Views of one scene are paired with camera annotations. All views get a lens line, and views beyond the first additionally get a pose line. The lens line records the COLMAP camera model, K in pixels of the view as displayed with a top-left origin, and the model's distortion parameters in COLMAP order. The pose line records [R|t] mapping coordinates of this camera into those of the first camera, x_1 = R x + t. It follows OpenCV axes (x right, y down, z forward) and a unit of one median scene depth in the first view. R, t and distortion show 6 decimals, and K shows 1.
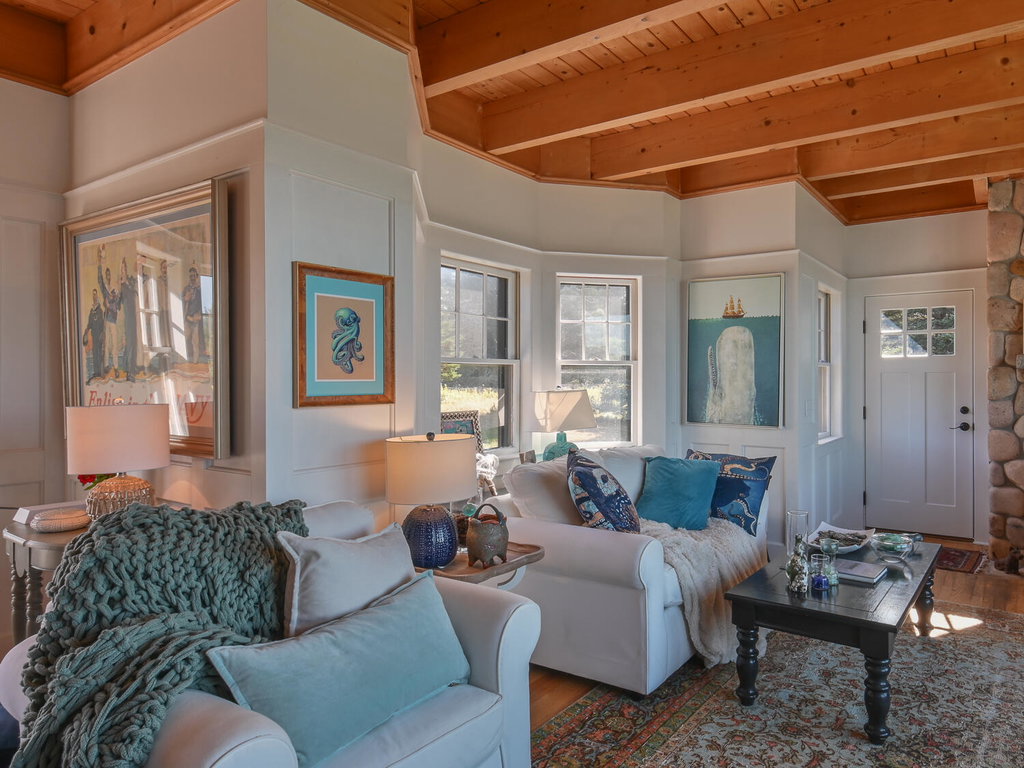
lens RADIAL K [[474.5, 0, 512.3], [0, 474.5, 376.5], [0, 0, 1]] dist [0.000577, -0.001053]
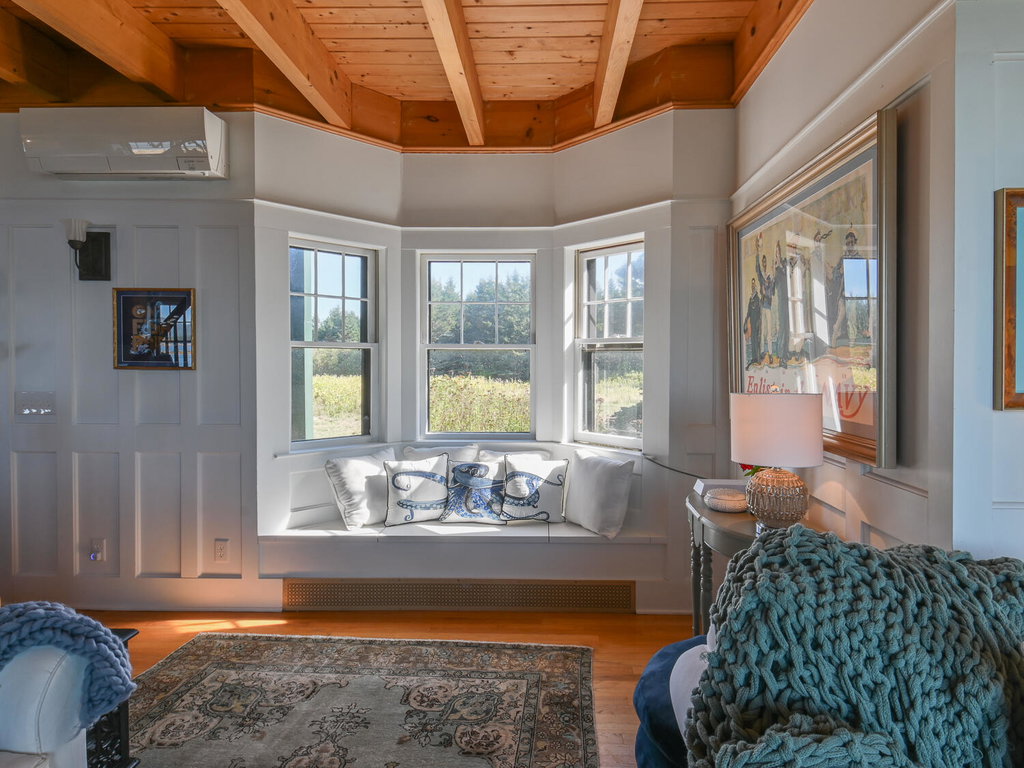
lens RADIAL K [[501.6, 0, 536.8], [0, 501.6, 364.8], [0, 0, 1]] dist [0.018748, -0.010706]
pose [[0.431839, 0.007894, -0.901916, -0.207099], [-0.003171, 0.999969, 0.007234, -0.002739], [0.901945, -0.000263, 0.431850, 0.223955]]
